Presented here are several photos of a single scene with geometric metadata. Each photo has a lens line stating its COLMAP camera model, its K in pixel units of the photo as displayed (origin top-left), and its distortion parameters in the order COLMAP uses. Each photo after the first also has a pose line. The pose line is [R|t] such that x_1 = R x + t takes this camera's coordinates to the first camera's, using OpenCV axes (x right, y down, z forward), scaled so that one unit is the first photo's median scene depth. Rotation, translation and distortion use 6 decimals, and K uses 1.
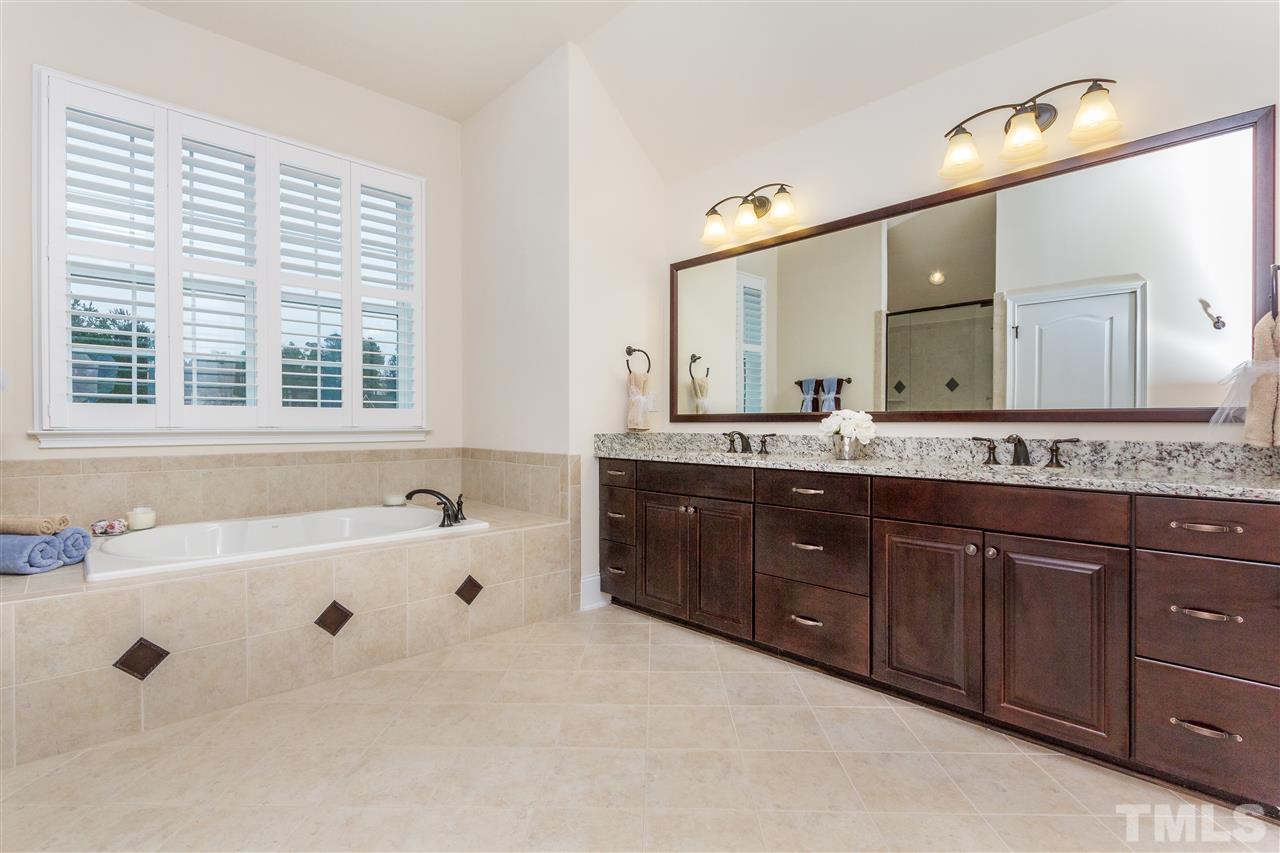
lens RADIAL K [[617.8, 0, 640.0], [0, 617.8, 426.5], [0, 0, 1]] dist [0.031167, -0.000107]
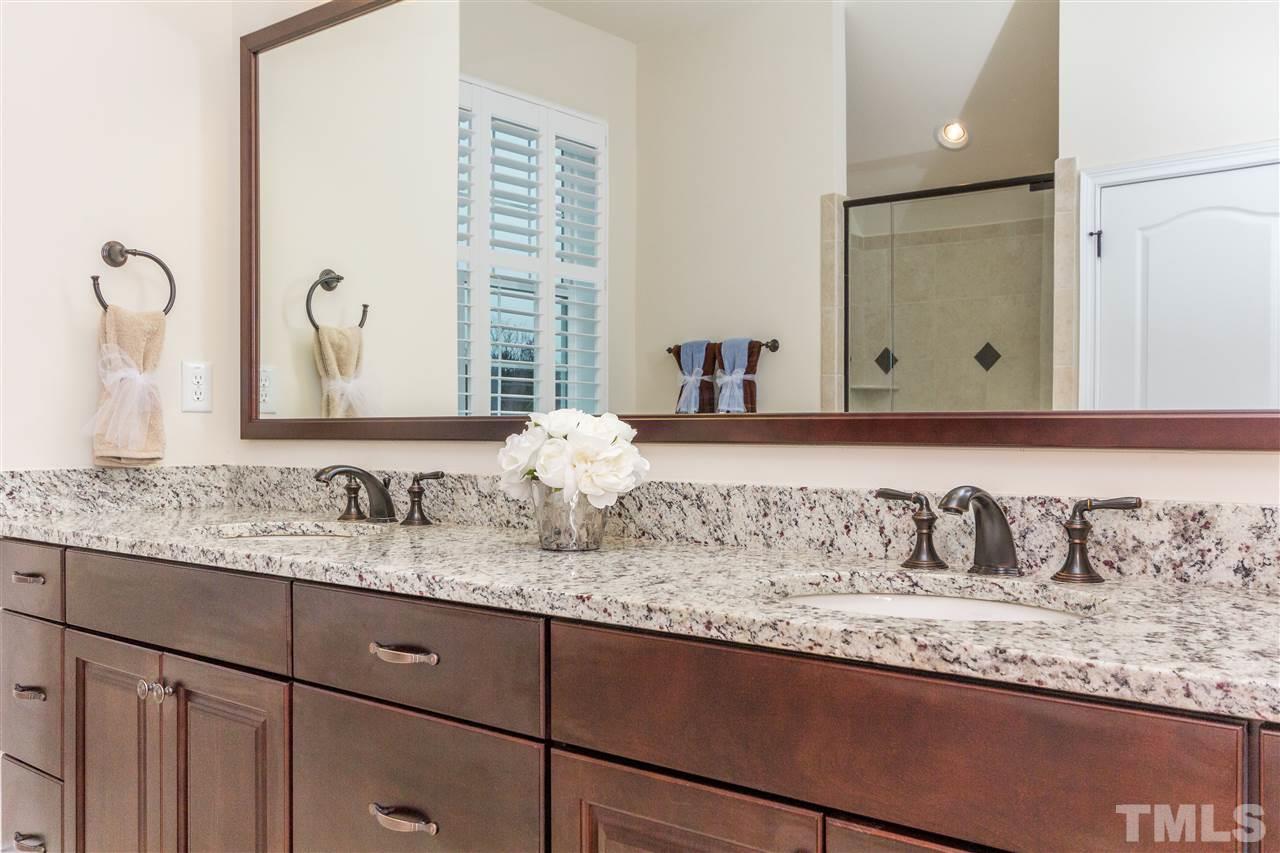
lens RADIAL K [[1107.4, 0, 646.1], [0, 1107.4, 432.9], [0, 0, 1]] dist [0.003587, -0.003749]
pose [[0.994643, 0.000063, 0.103368, 0.229921], [0.000214, 0.999996, -0.002669, -0.008706], [-0.103367, 0.002677, 0.994640, 0.267314]]
